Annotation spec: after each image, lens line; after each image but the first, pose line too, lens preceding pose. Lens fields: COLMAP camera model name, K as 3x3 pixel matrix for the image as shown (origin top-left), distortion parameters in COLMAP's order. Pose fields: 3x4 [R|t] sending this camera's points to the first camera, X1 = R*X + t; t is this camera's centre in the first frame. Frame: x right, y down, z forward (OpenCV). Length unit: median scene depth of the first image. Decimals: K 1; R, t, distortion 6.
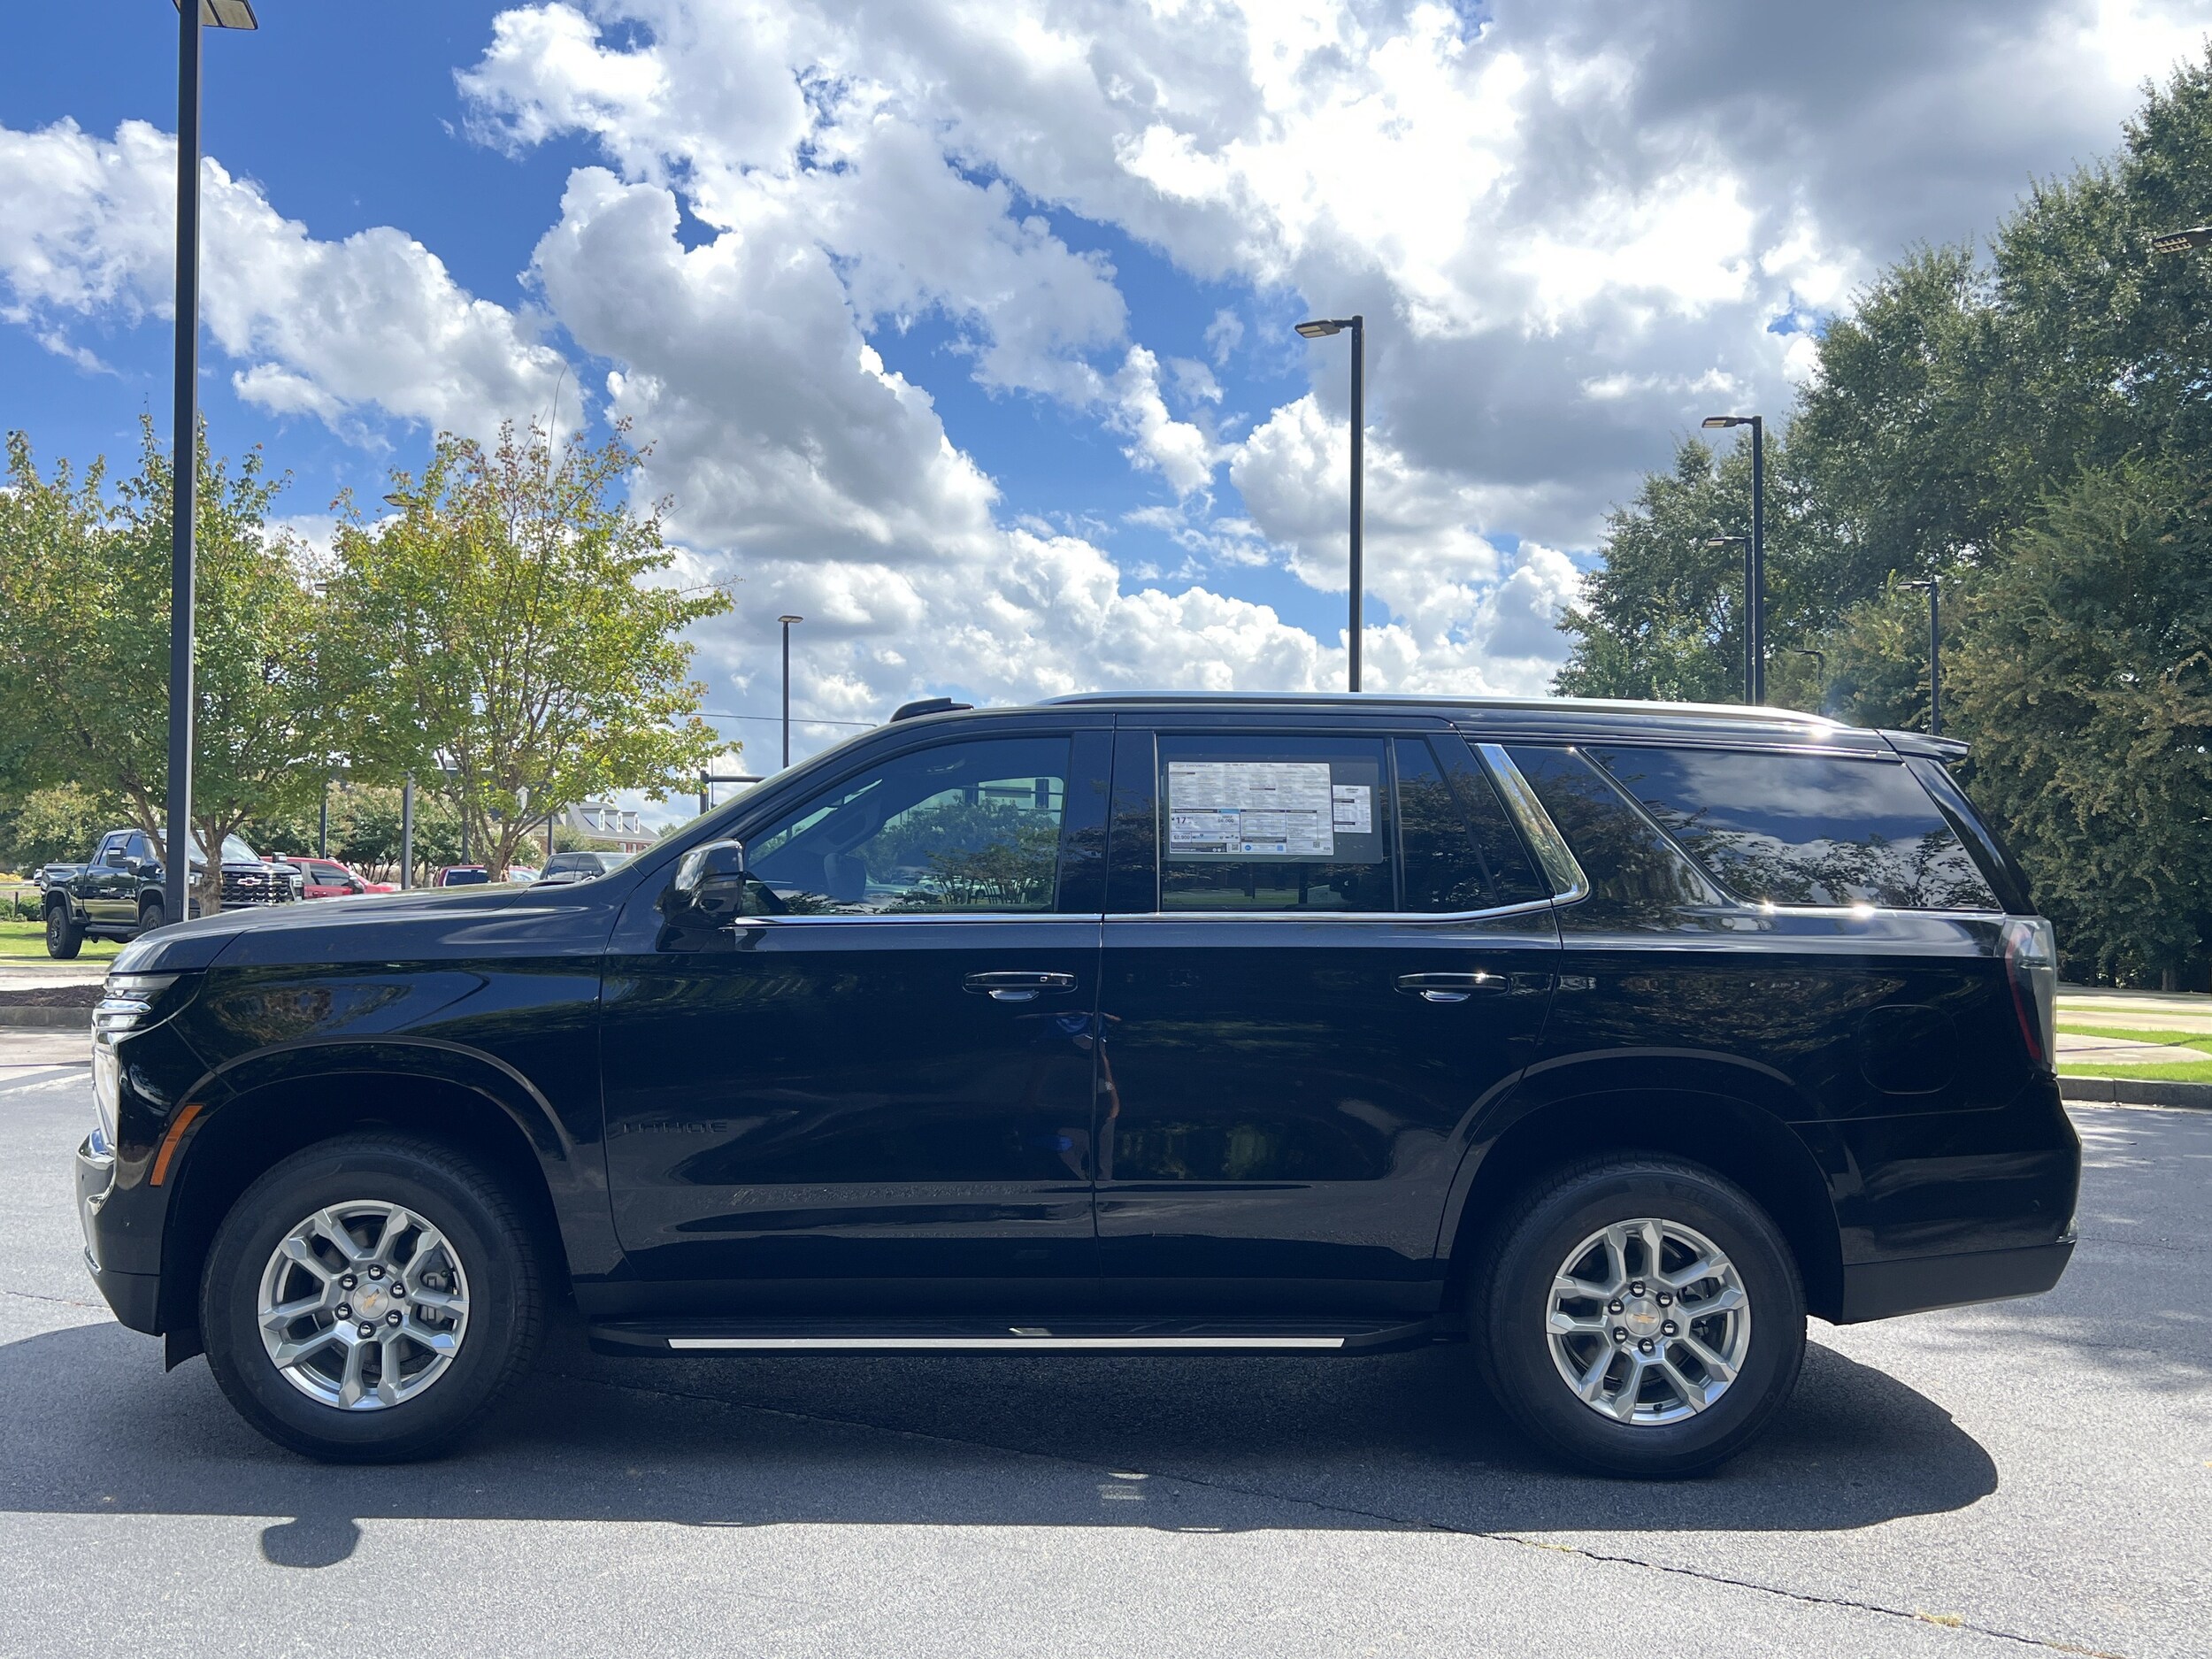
lens RADIAL K [[1817.1, 0, 1144.3], [0, 1817.1, 827.3], [0, 0, 1]] dist [0.002053, 0.000112]
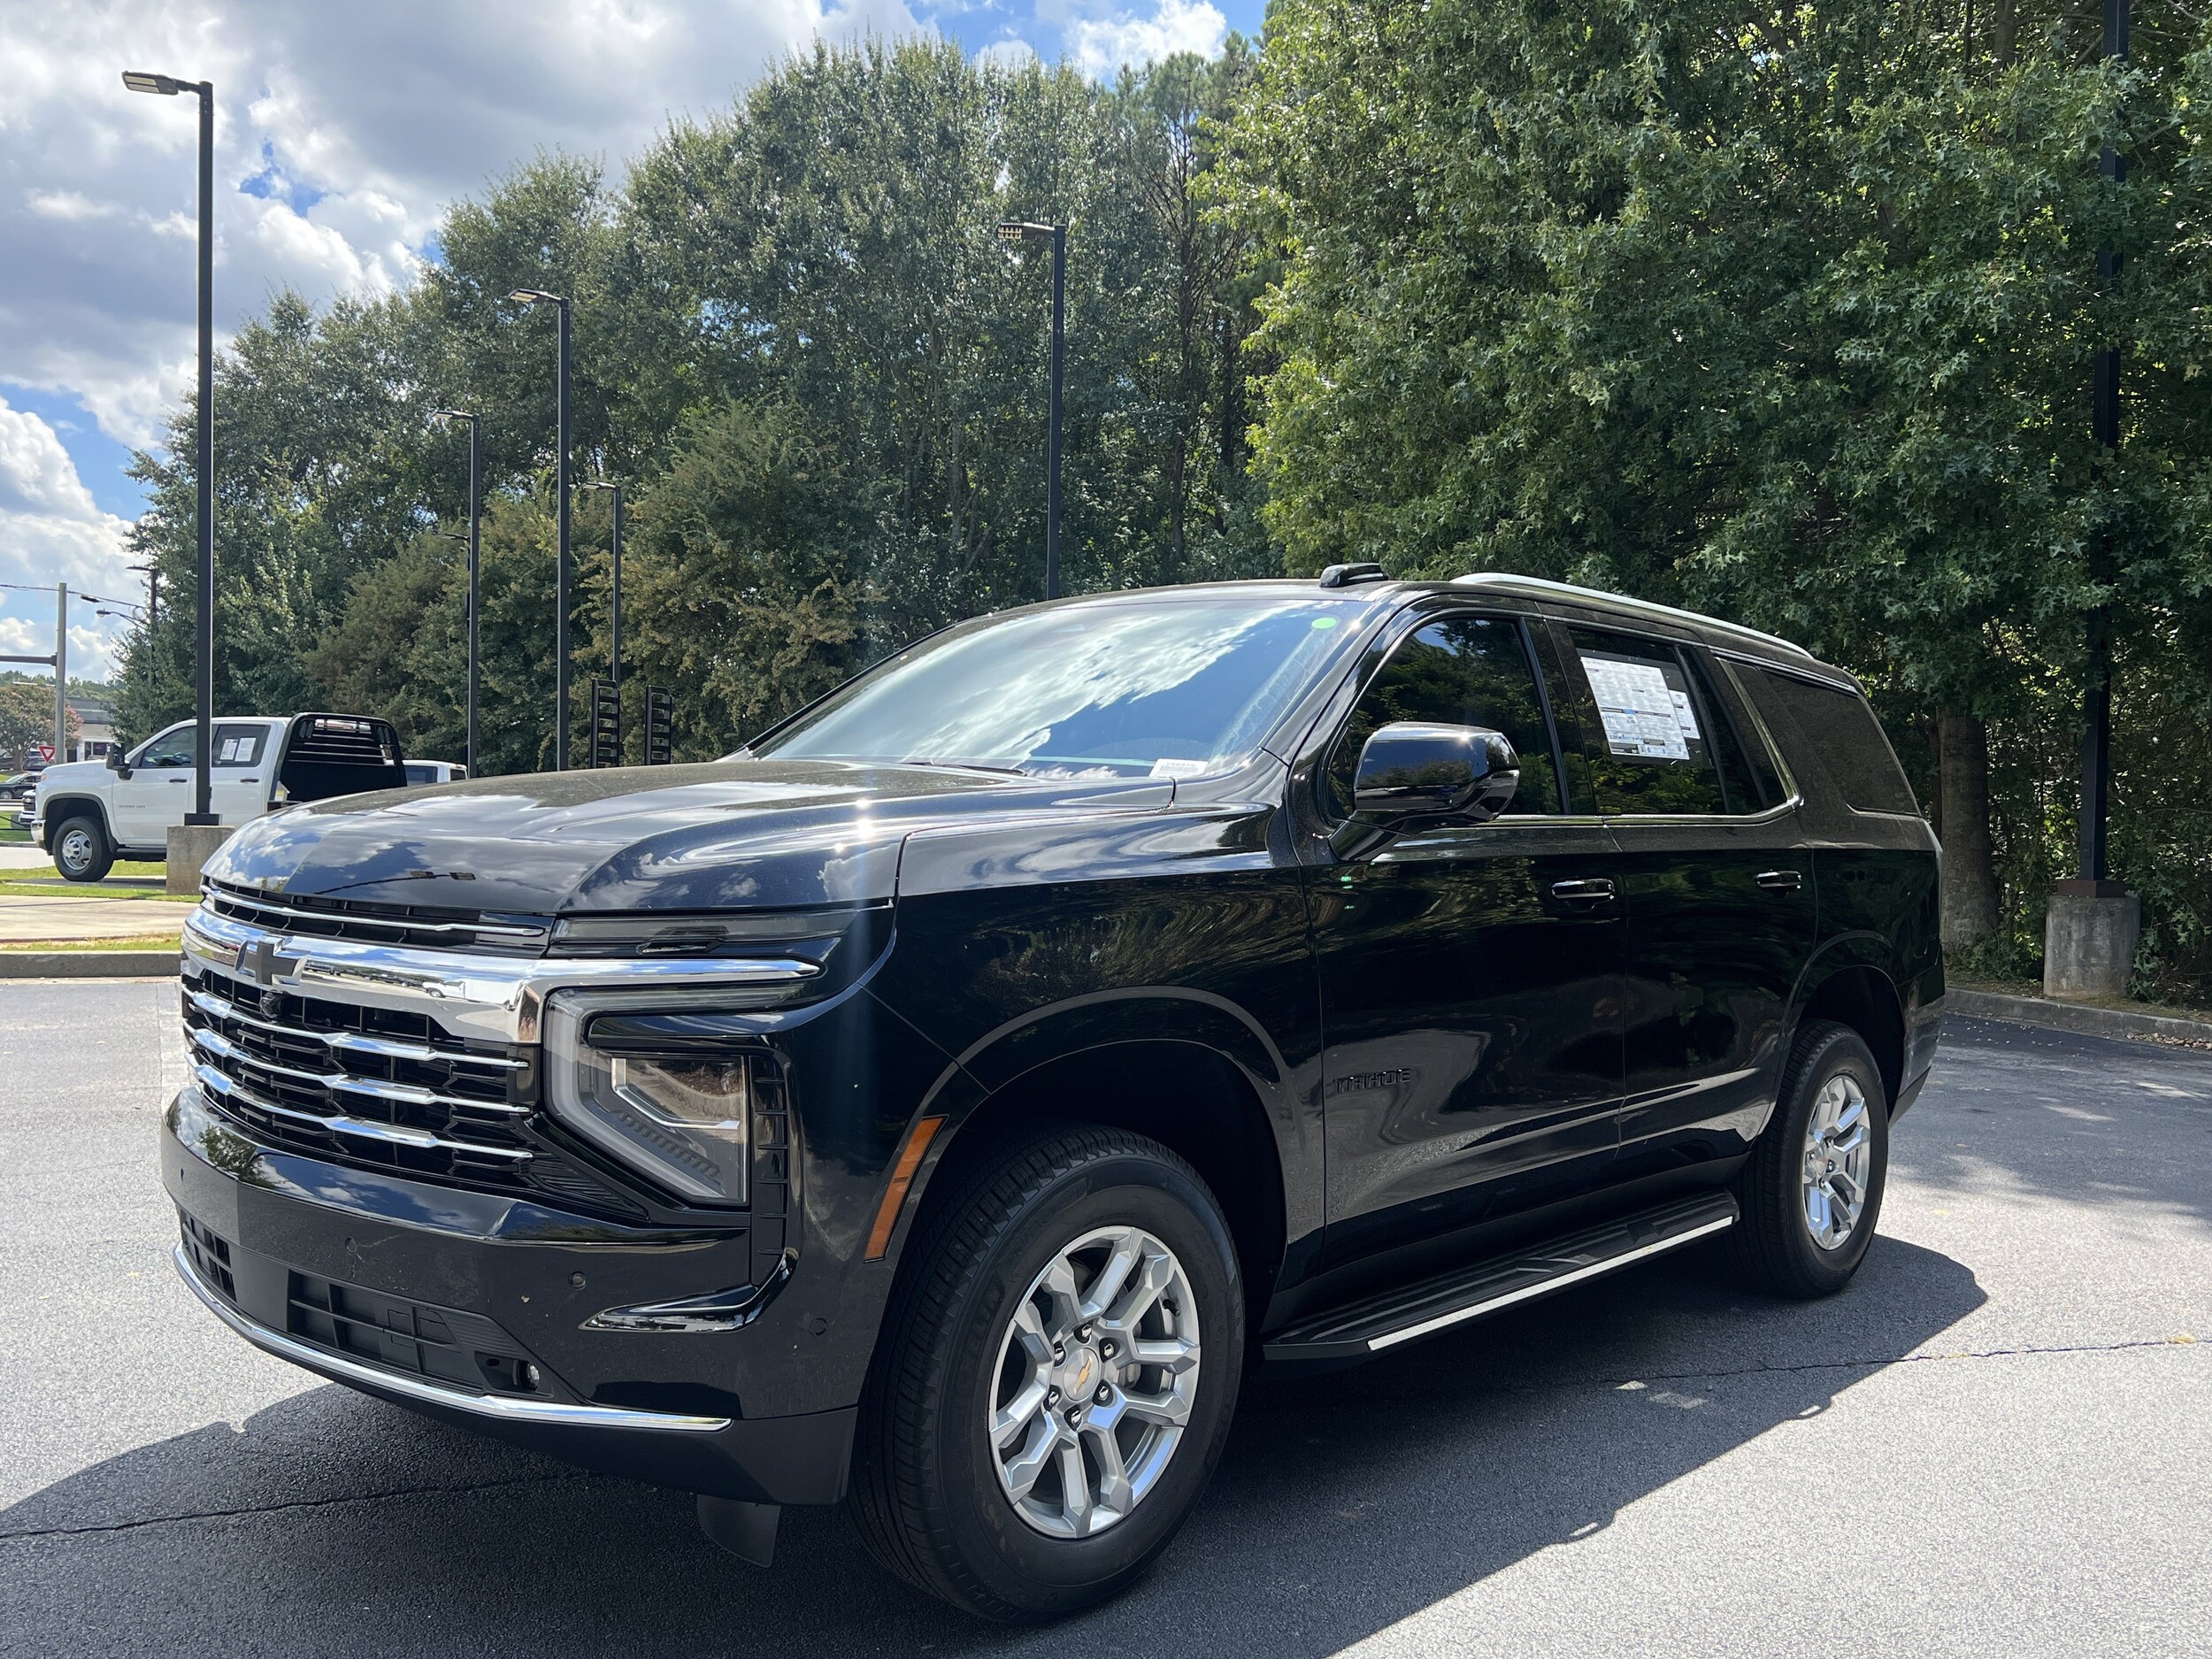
lens RADIAL K [[1790.2, 0, 1107.0], [0, 1790.2, 875.5], [0, 0, 1]] dist [-0.039770, -0.001026]
pose [[0.686616, -0.018280, 0.726791, -0.116471], [-0.047716, 0.996395, 0.070139, 0.003436], [-0.725453, -0.082838, 0.683269, 0.070690]]
